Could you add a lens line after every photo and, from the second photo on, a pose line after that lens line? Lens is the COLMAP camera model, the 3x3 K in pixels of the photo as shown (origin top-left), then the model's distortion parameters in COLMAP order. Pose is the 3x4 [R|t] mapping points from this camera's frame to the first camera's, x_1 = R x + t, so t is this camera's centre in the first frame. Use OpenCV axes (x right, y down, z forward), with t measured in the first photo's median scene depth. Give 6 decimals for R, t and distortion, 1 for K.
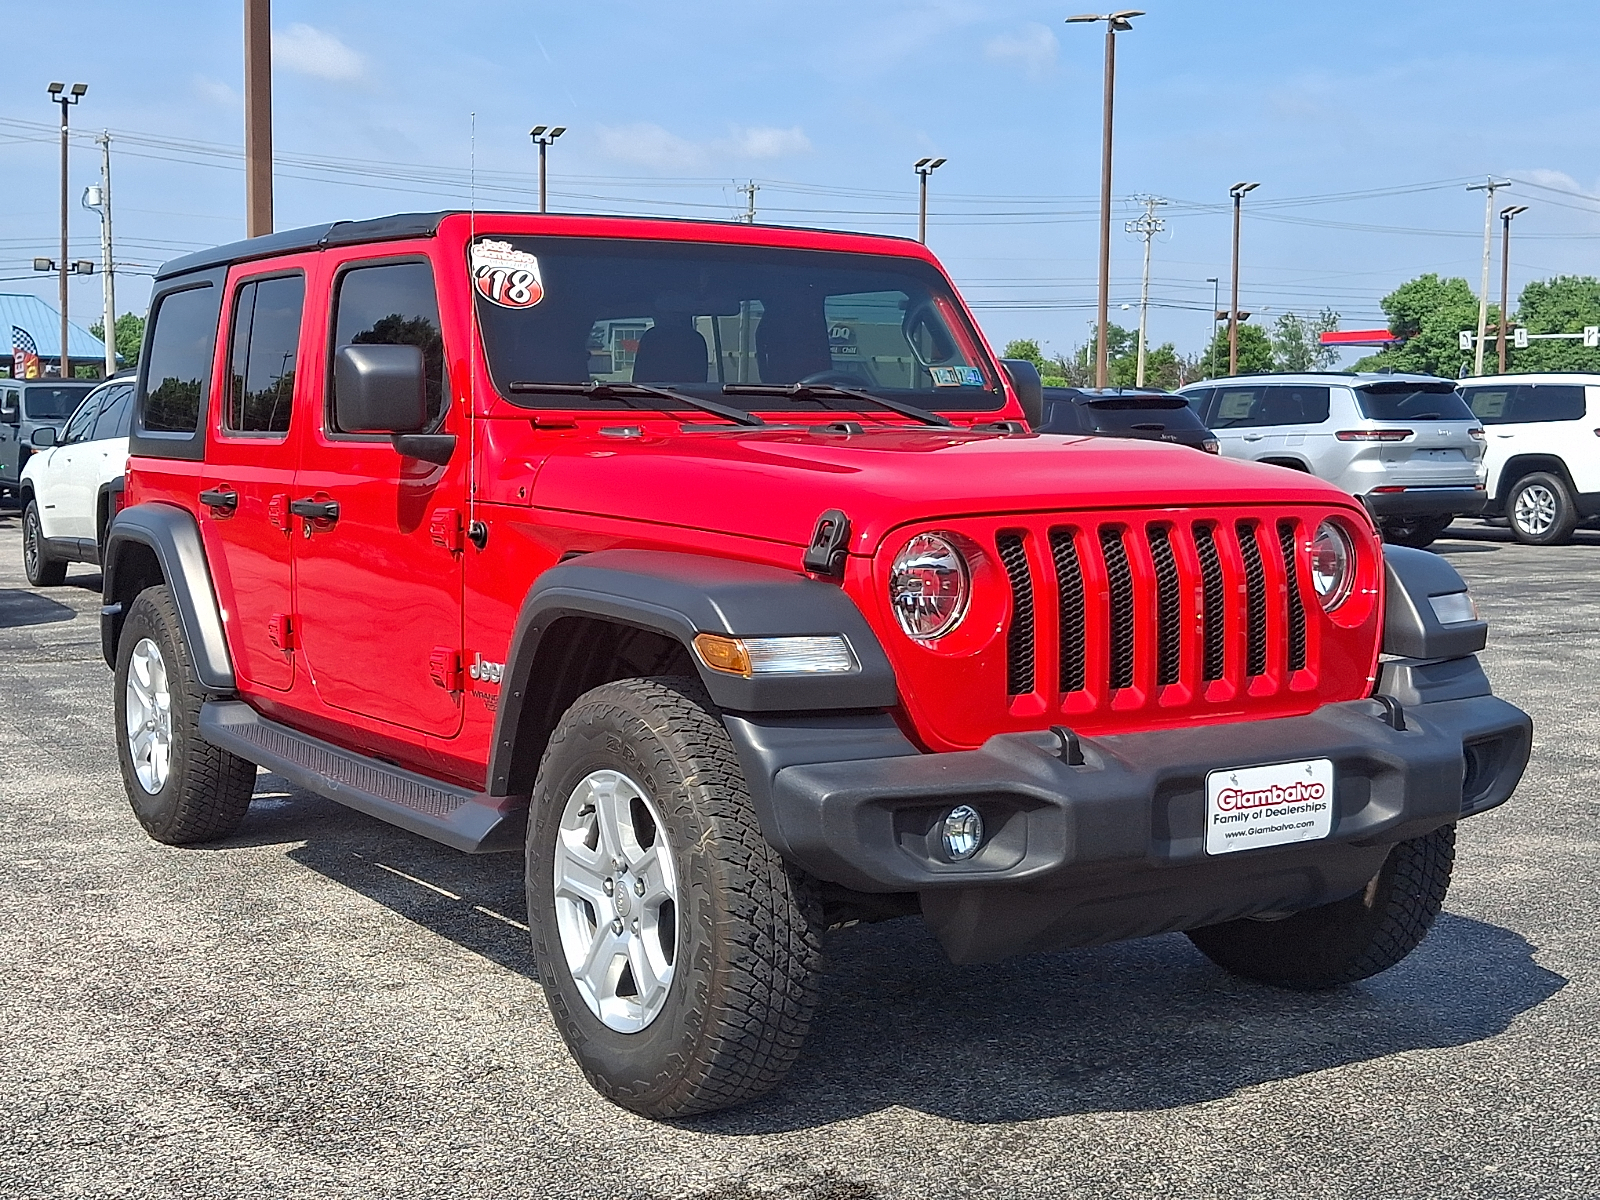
lens RADIAL K [[2062.3, 0, 800.0], [0, 2062.3, 600.0], [0, 0, 1]] dist [0.229635, -0.707806]
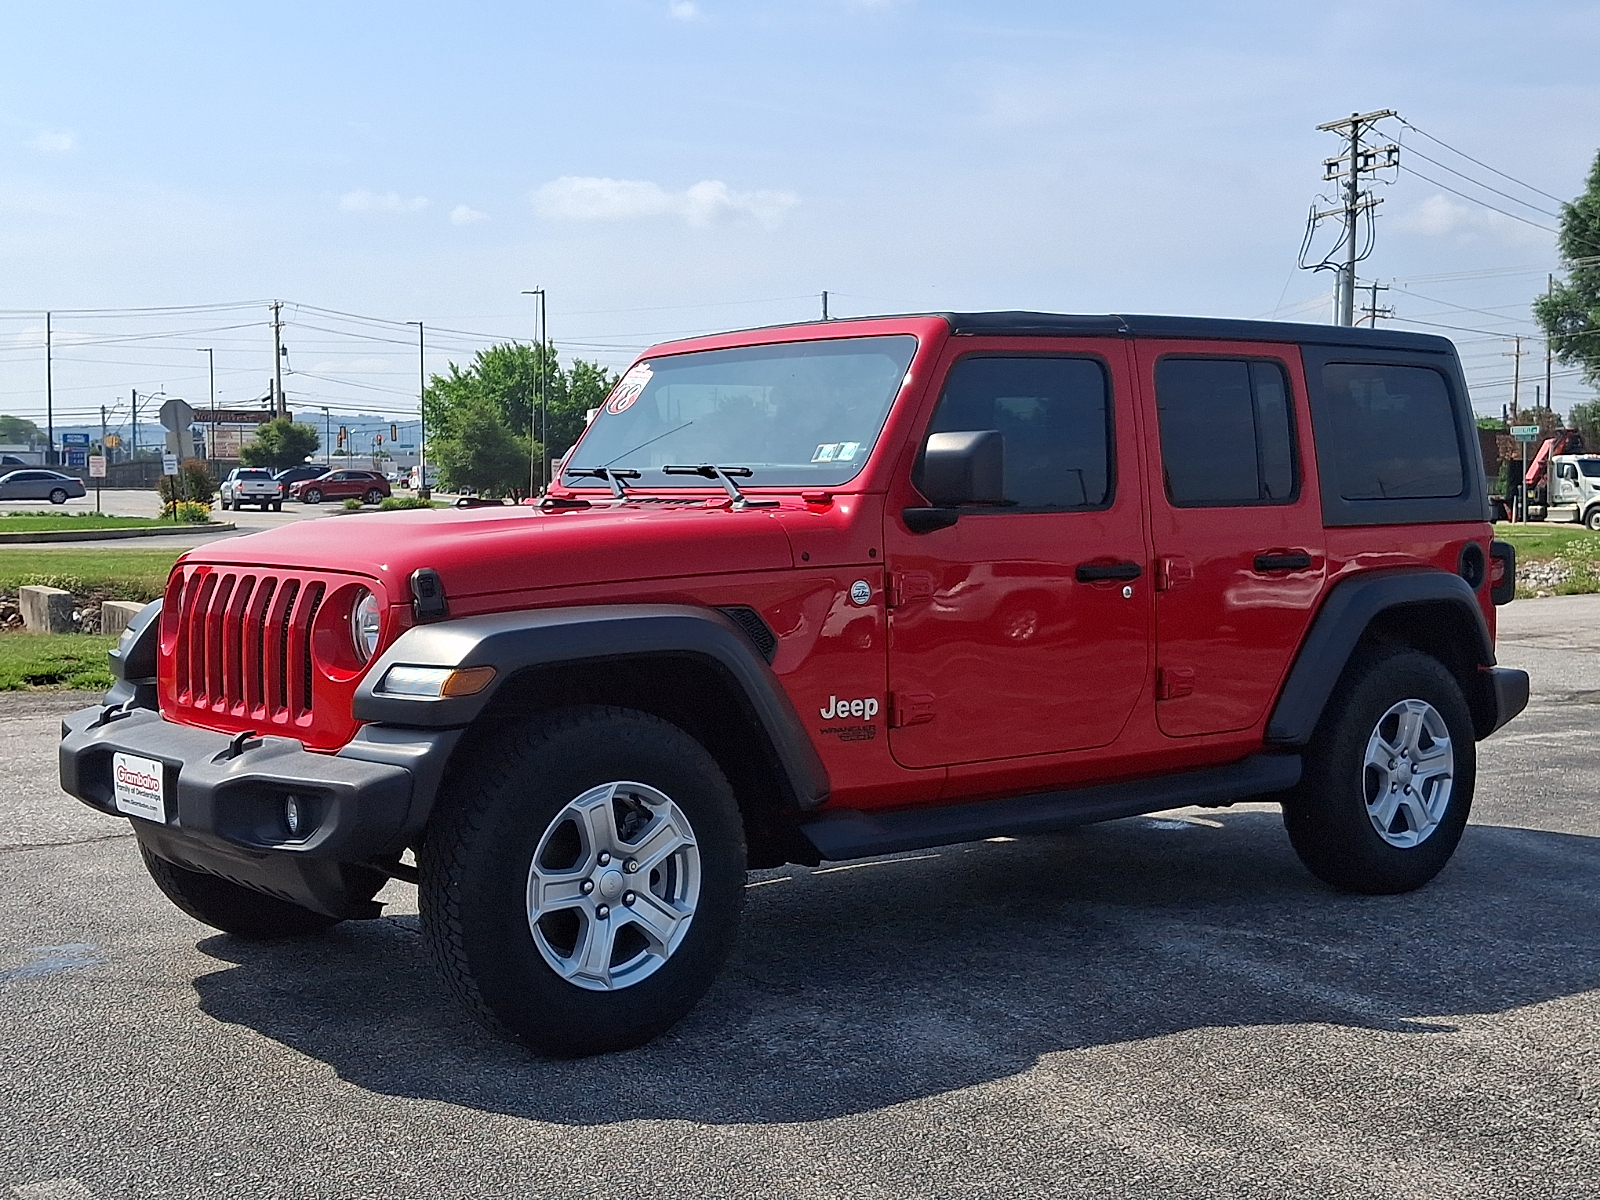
lens RADIAL K [[2068.5, 0, 807.7], [0, 2068.5, 640.5], [0, 0, 1]] dist [0.229380, -0.706560]
pose [[0.110775, 0.071840, -0.991246, 1.601158], [-0.075408, 0.995116, 0.063694, -0.113647], [0.990981, 0.067692, 0.115651, 1.255712]]
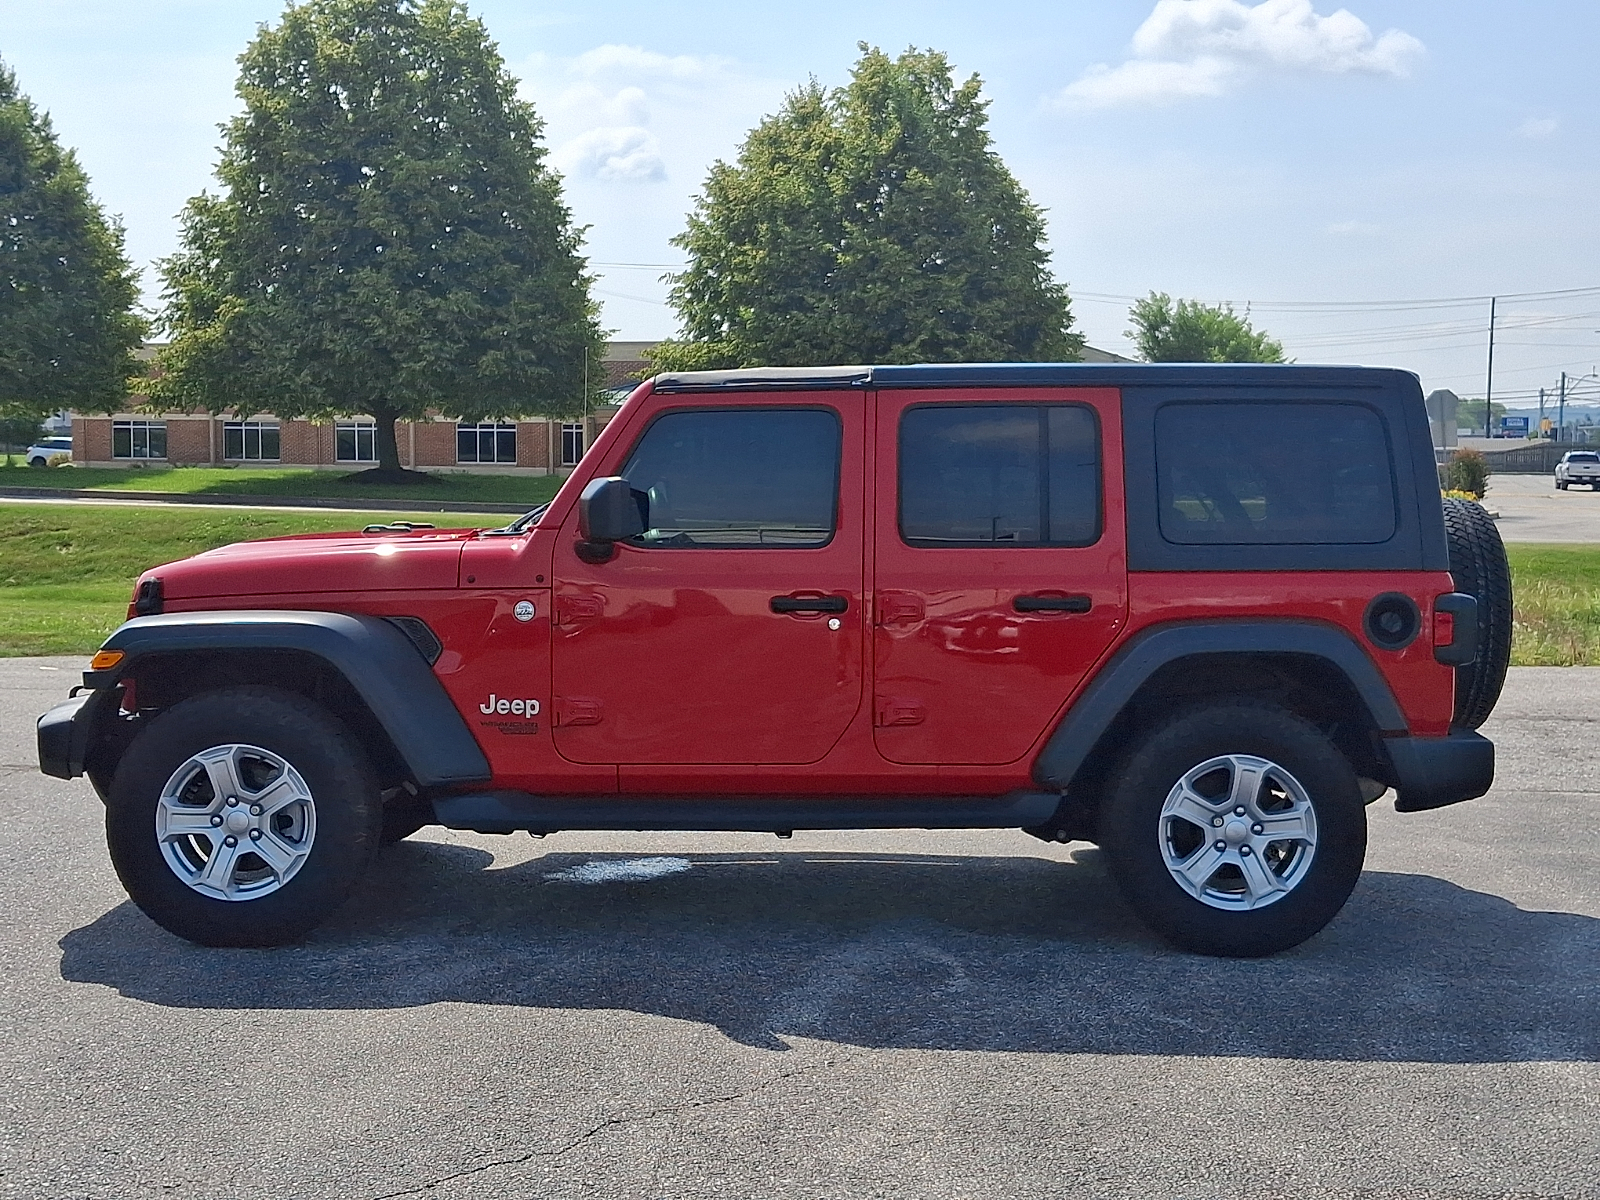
lens RADIAL K [[2062.3, 0, 800.0], [0, 2062.3, 600.0], [0, 0, 1]] dist [0.229635, -0.707806]
pose [[-0.546796, 0.050099, -0.835766, 1.489534], [-0.073274, 0.991515, 0.107375, -0.269371], [0.834053, 0.119952, -0.538485, 2.579915]]
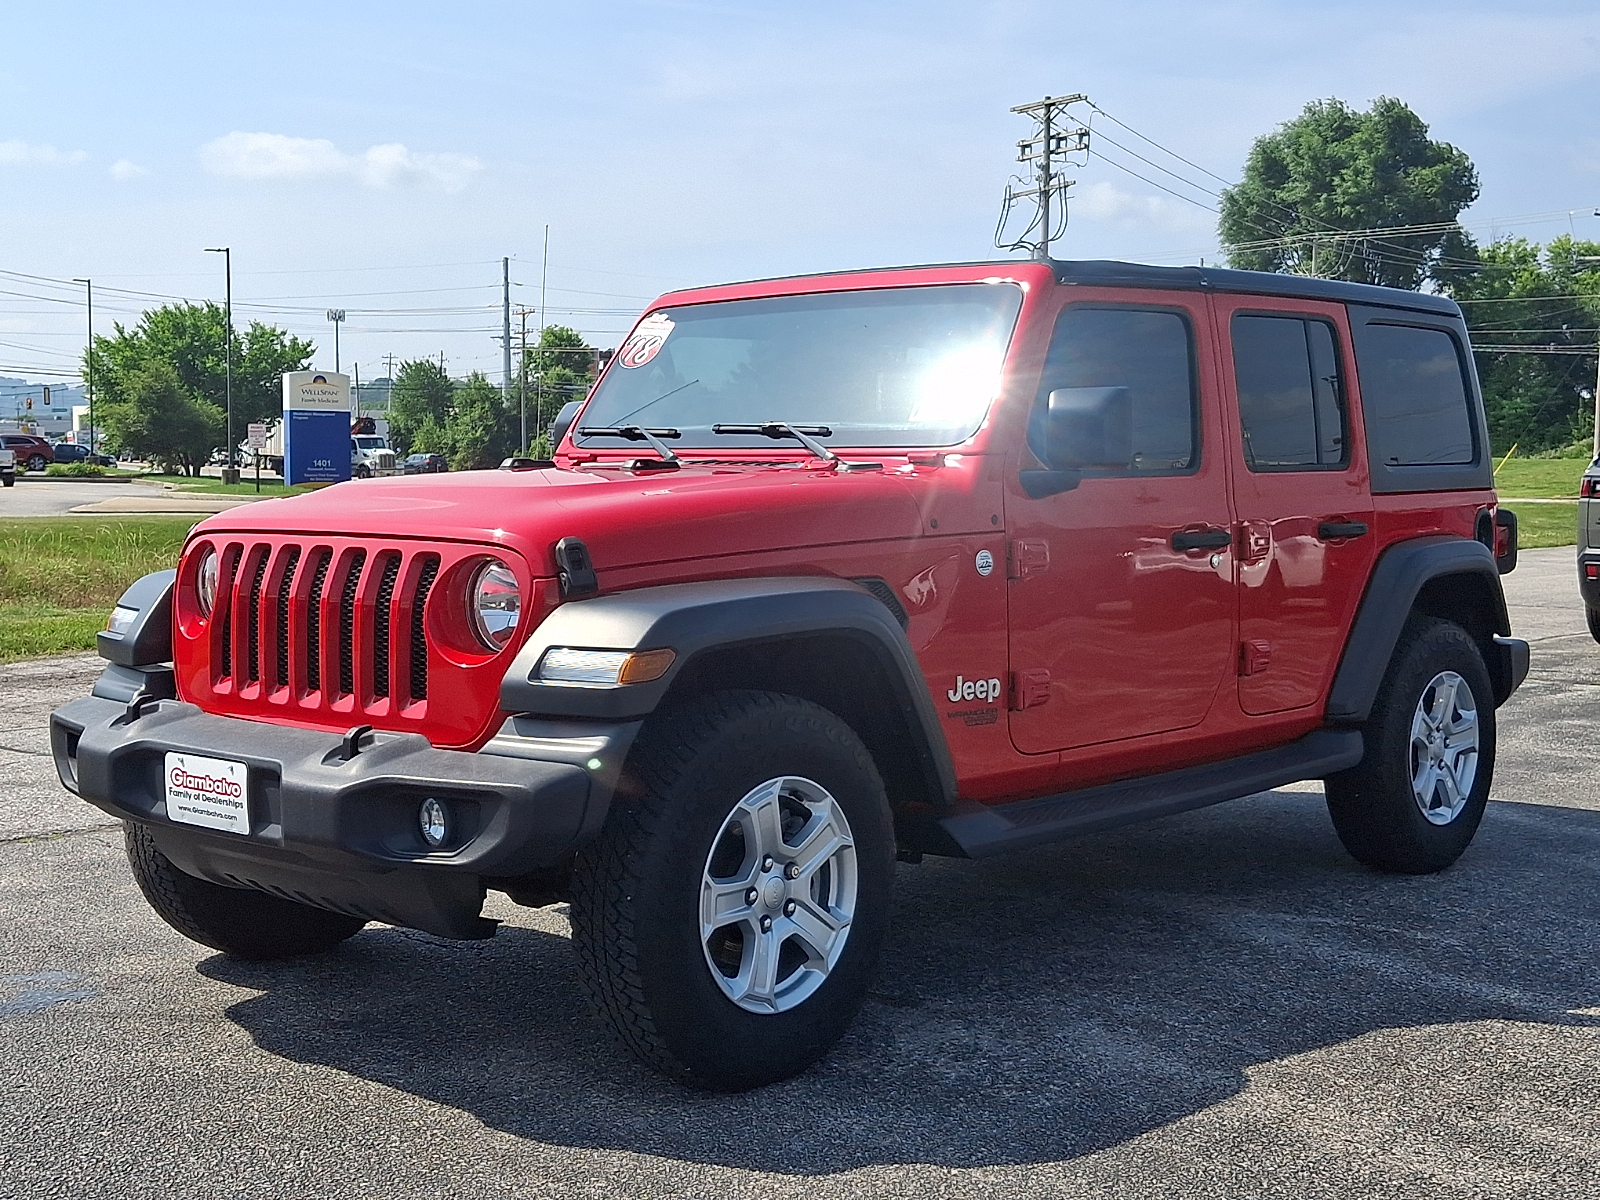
lens RADIAL K [[2062.3, 0, 800.0], [0, 2062.3, 600.0], [0, 0, 1]] dist [0.229635, -0.707806]
pose [[0.262810, 0.065775, -0.962603, 1.410825], [-0.078077, 0.995851, 0.046730, -0.086616], [0.961683, 0.062876, 0.266856, 0.993199]]
